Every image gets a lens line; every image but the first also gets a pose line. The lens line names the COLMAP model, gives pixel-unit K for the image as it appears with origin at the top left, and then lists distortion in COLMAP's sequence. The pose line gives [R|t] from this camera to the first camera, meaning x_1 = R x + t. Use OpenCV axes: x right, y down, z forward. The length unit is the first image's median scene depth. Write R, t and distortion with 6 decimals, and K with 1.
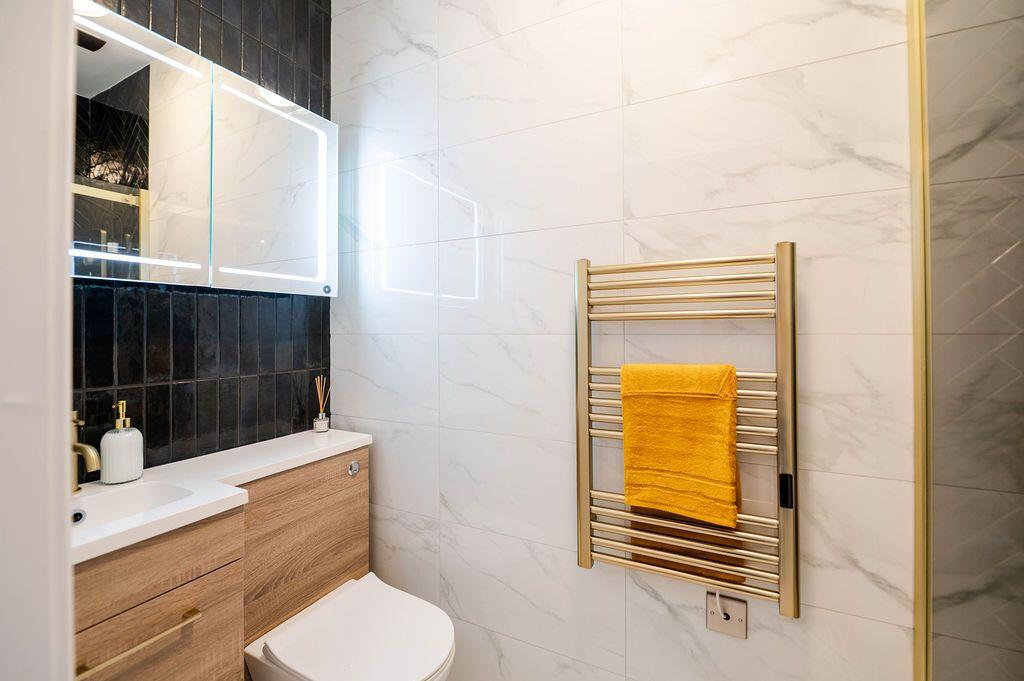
lens RADIAL K [[427.5, 0, 521.6], [0, 427.5, 322.8], [0, 0, 1]] dist [-0.009977, -0.000453]
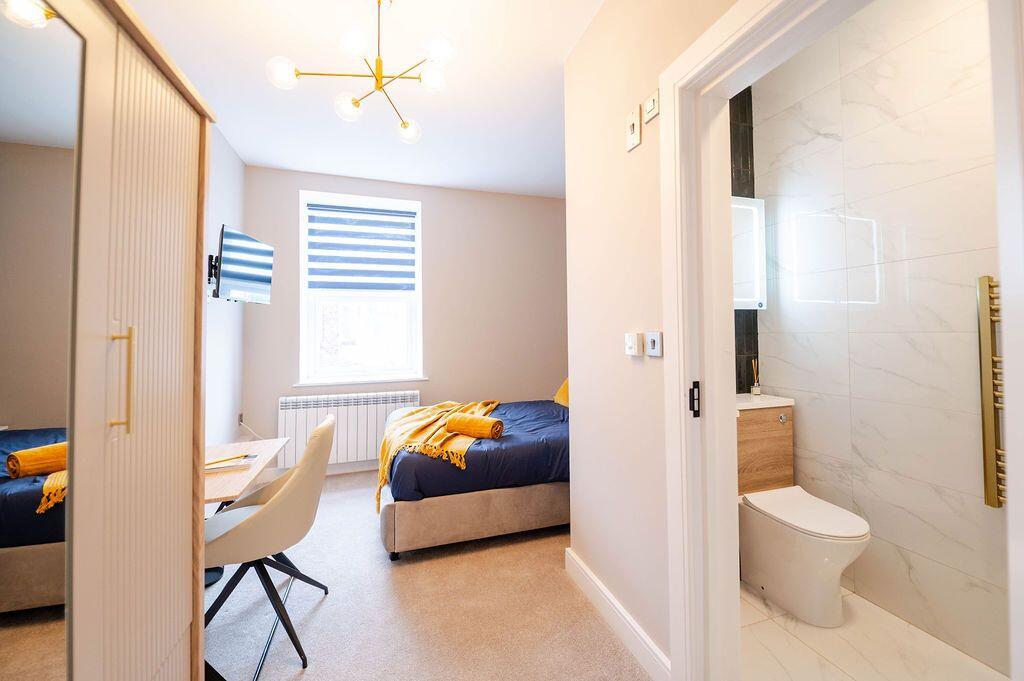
lens RADIAL K [[427.5, 0, 521.6], [0, 427.5, 322.8], [0, 0, 1]] dist [-0.009977, -0.000453]
pose [[0.705311, -0.018376, -0.708660, 0.046376], [0.015466, 0.999825, -0.010534, -0.009420], [0.708730, -0.003531, 0.705471, -0.830235]]
